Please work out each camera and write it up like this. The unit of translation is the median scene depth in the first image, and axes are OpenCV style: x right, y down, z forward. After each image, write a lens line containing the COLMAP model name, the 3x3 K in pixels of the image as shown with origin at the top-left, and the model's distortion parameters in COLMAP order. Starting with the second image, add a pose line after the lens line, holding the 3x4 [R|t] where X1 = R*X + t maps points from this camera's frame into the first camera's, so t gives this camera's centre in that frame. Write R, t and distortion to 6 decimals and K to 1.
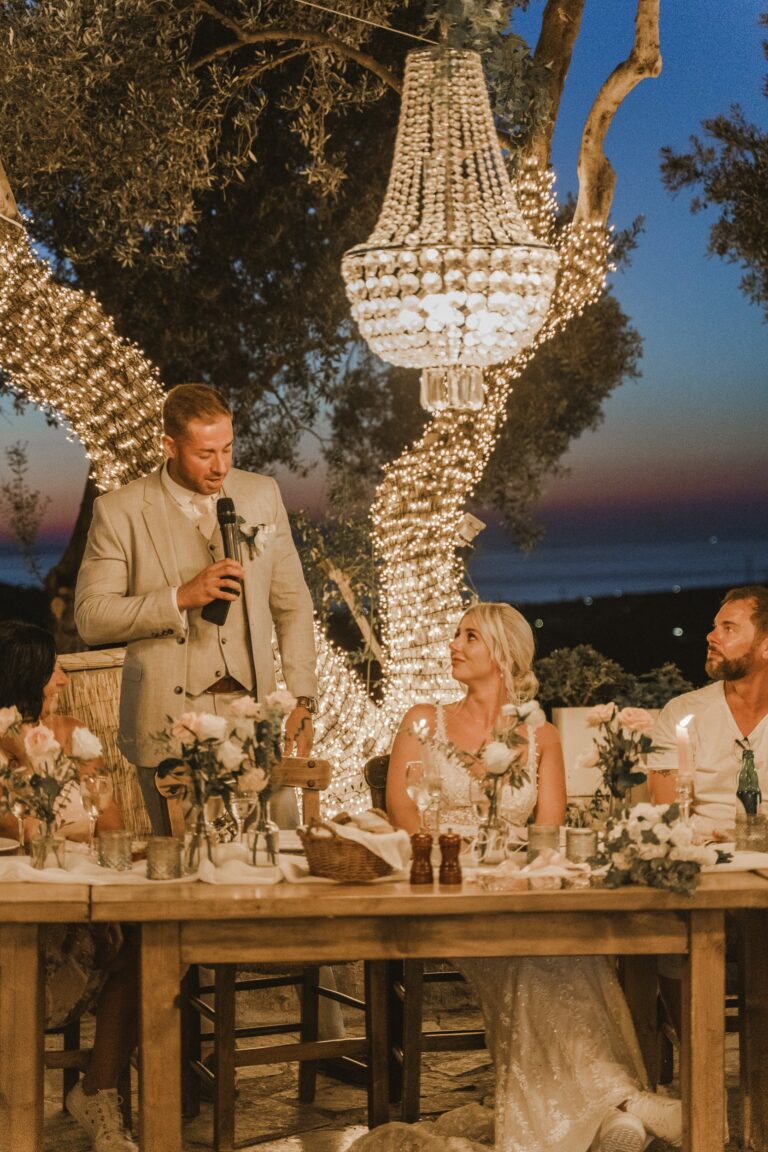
lens RADIAL K [[2386.7, 0, 366.5], [0, 2386.7, 573.8], [0, 0, 1]] dist [0.004990, -0.367433]
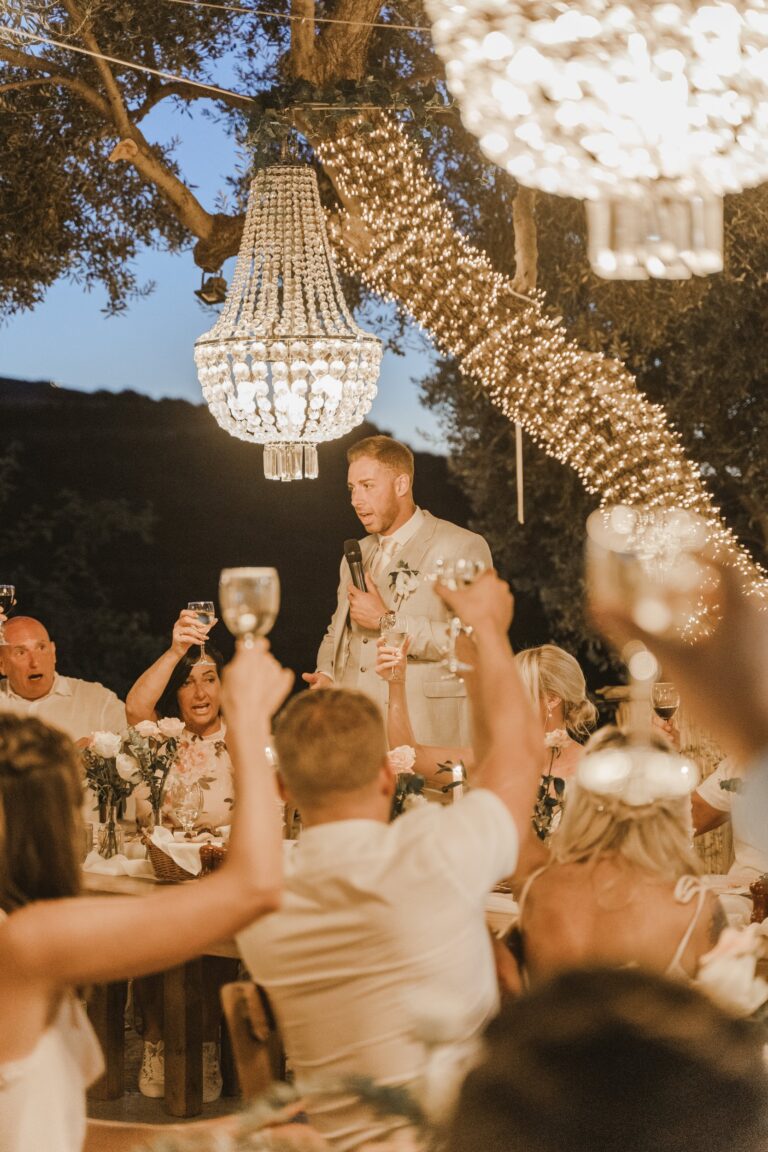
lens RADIAL K [[2409.0, 0, 384.0], [0, 2409.0, 576.0], [0, 0, 1]] dist [-0.043766, -0.139053]
pose [[0.731502, 0.014621, -0.681683, 0.574906], [-0.017440, 0.999844, 0.002731, -0.017722], [0.681616, 0.009891, 0.731643, 0.125304]]
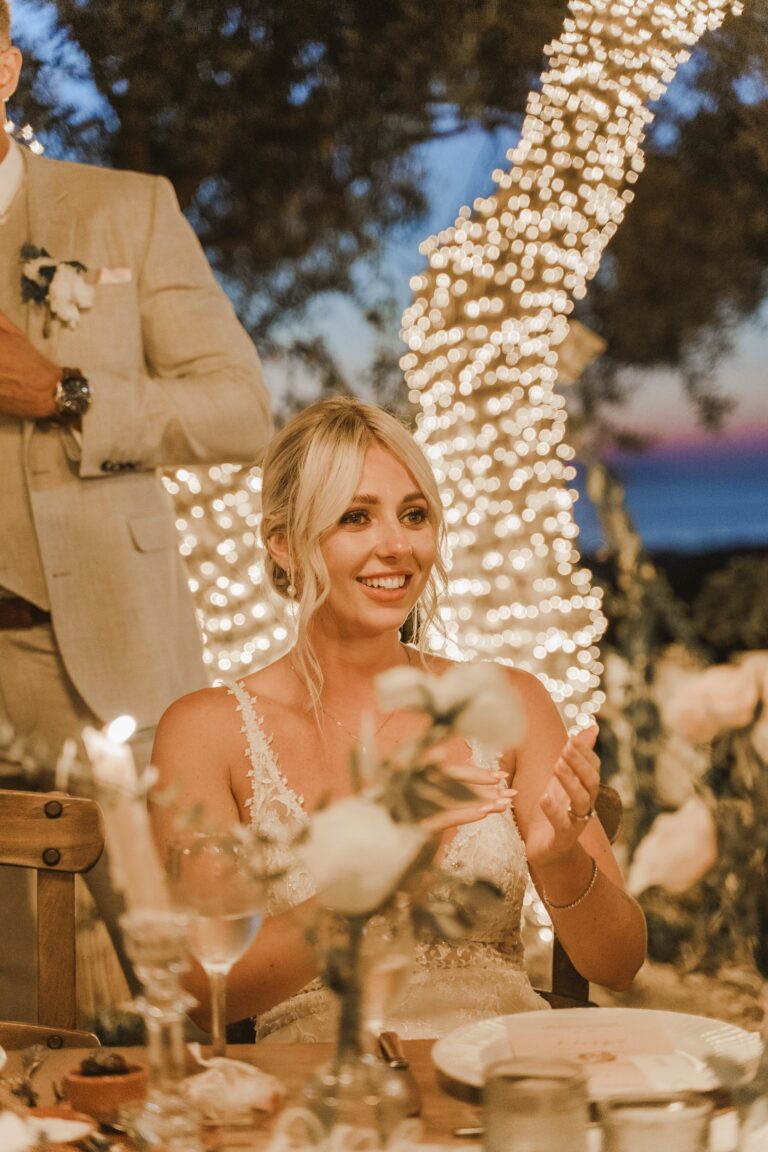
lens RADIAL K [[2391.9, 0, 384.0], [0, 2391.9, 576.0], [0, 0, 1]] dist [0.010759, -0.365347]
pose [[0.995954, -0.010331, -0.089272, 0.055662], [0.012903, 0.999517, 0.028286, 0.022052], [0.088936, -0.029324, 0.995606, 0.477424]]
